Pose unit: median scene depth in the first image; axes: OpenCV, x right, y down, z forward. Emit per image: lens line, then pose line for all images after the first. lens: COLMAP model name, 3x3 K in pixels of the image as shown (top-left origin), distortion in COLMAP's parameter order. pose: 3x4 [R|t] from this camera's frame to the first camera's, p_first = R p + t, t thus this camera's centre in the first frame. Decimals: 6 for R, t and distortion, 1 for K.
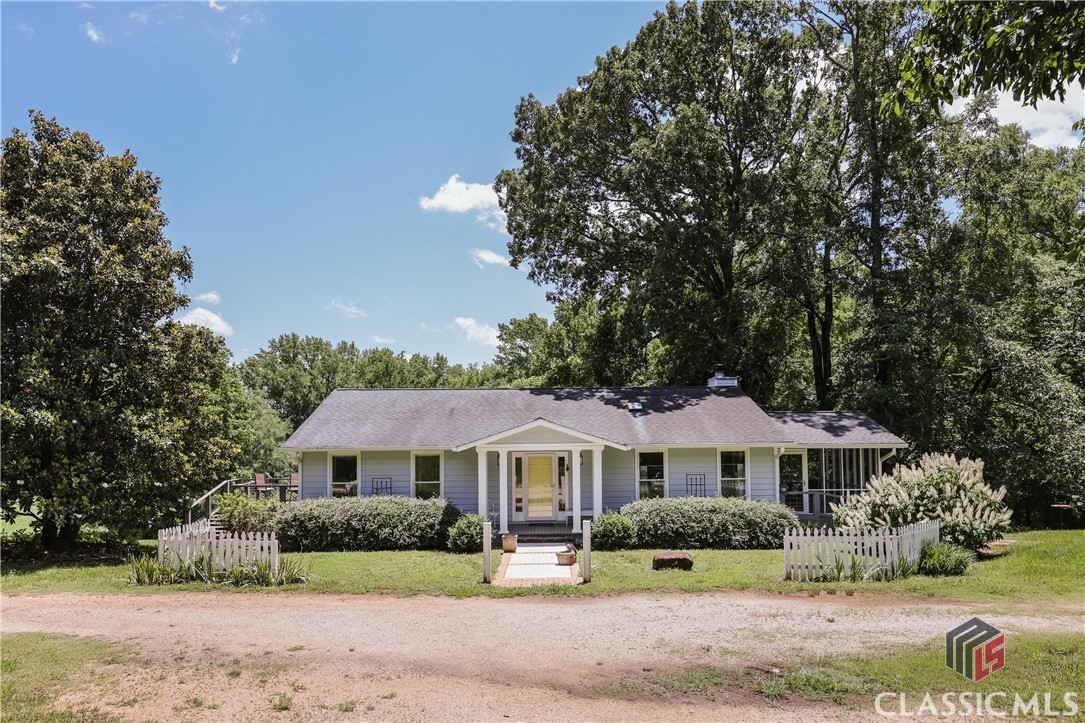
lens RADIAL K [[746.1, 0, 542.5], [0, 746.1, 361.5], [0, 0, 1]] dist [0.002824, 0.000606]
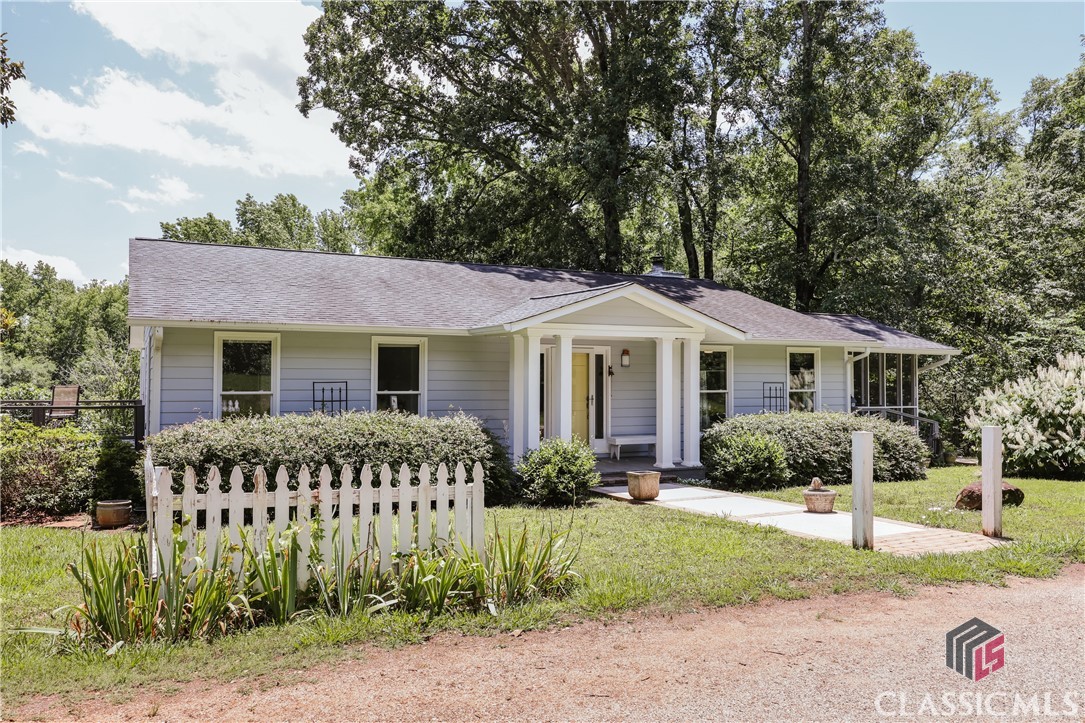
lens RADIAL K [[822.1, 0, 542.5], [0, 822.1, 361.5], [0, 0, 1]] dist [-0.001238, -0.000623]
pose [[0.890098, 0.023243, 0.455176, -0.342135], [-0.052112, 0.997339, 0.050977, 0.102240], [-0.452780, -0.069095, 0.888941, 0.407873]]
